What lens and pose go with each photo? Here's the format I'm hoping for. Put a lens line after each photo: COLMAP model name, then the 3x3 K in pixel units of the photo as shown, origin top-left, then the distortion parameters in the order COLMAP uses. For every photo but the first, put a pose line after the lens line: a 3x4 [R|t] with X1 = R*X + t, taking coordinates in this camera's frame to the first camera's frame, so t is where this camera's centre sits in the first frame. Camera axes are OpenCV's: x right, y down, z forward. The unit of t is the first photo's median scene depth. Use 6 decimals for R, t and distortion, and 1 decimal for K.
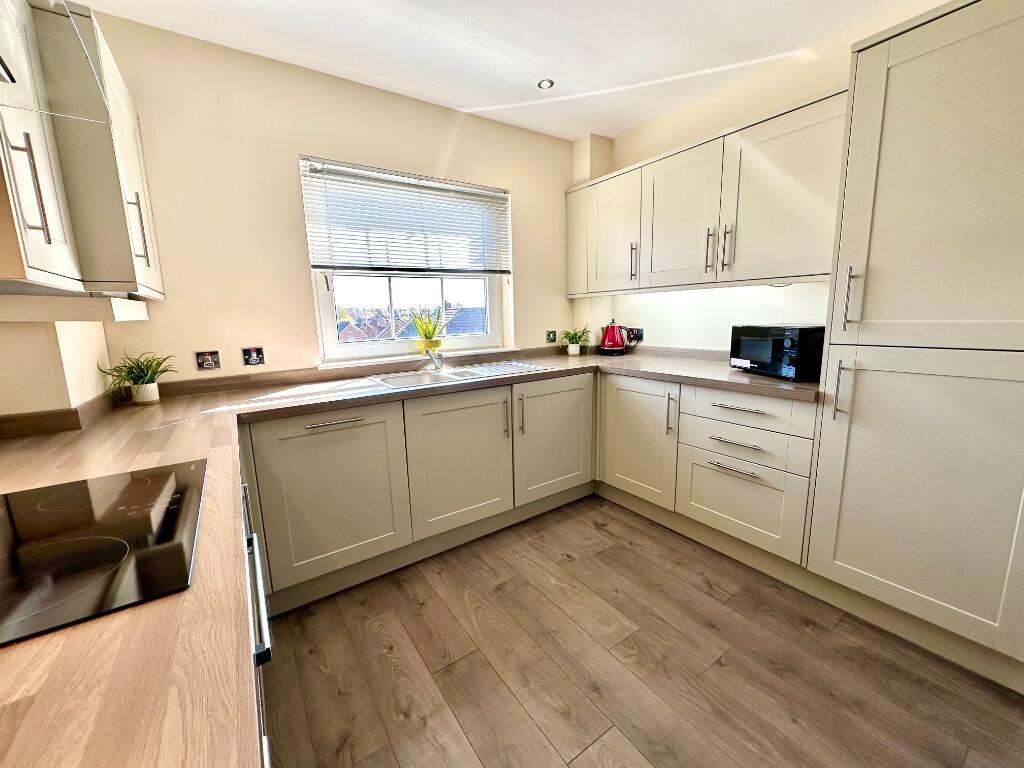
lens RADIAL K [[406.6, 0, 512.6], [0, 406.6, 383.7], [0, 0, 1]] dist [0.000671, 0.000348]
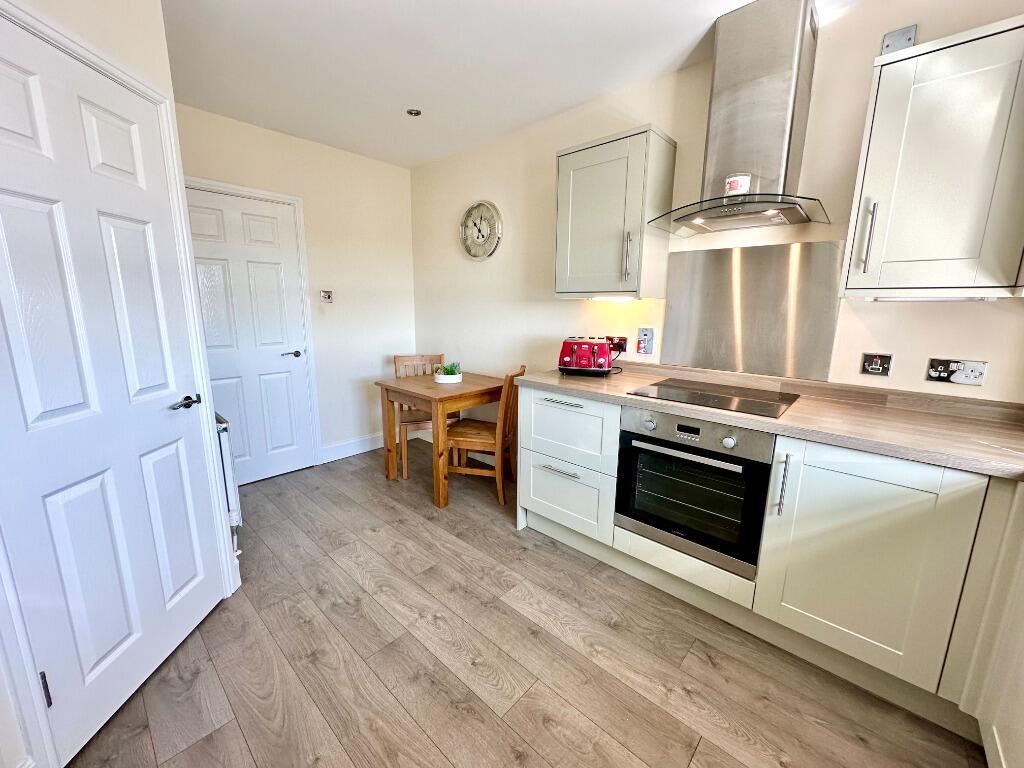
lens RADIAL K [[406.6, 0, 512.1], [0, 406.6, 385.2], [0, 0, 1]] dist [0.000671, 0.000348]
pose [[-0.973464, 0.063015, -0.219993, 0.254192], [-0.021353, 0.932132, 0.361489, -0.222106], [0.227841, 0.356594, -0.906051, 1.052698]]
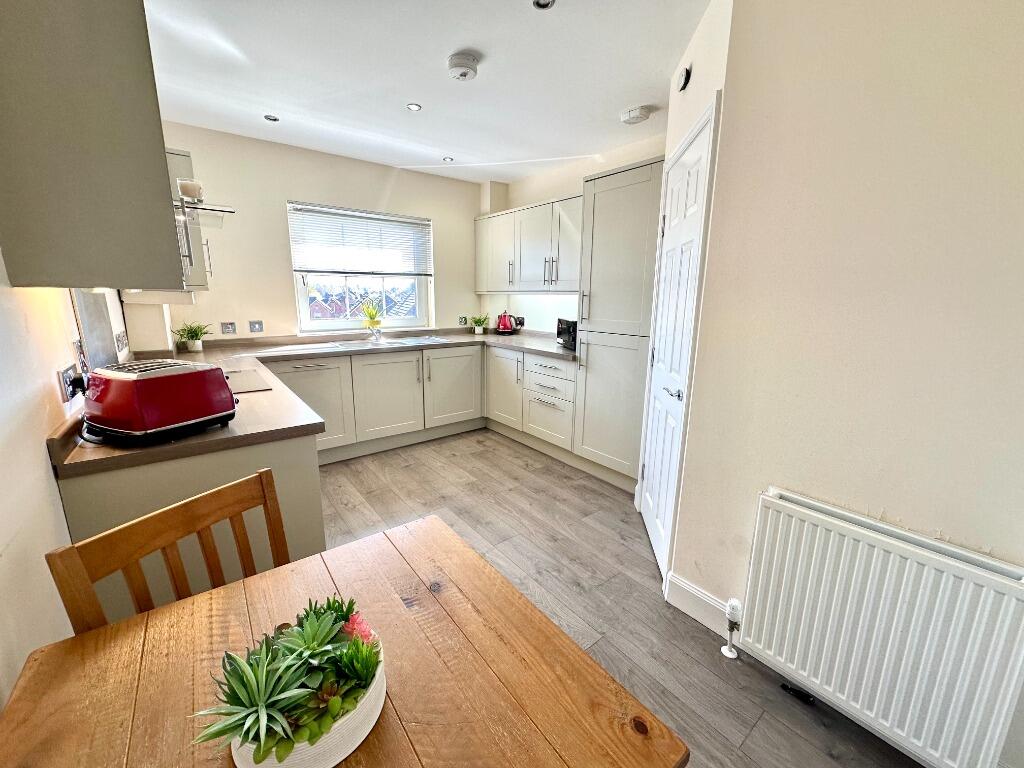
lens RADIAL K [[406.6, 0, 511.9], [0, 406.6, 383.2], [0, 0, 1]] dist [0.000671, 0.000348]
pose [[0.997283, 0.025345, 0.069171, 0.272619], [-0.028118, 0.998827, 0.039411, 0.067055], [-0.068091, -0.041249, 0.996826, -0.704899]]
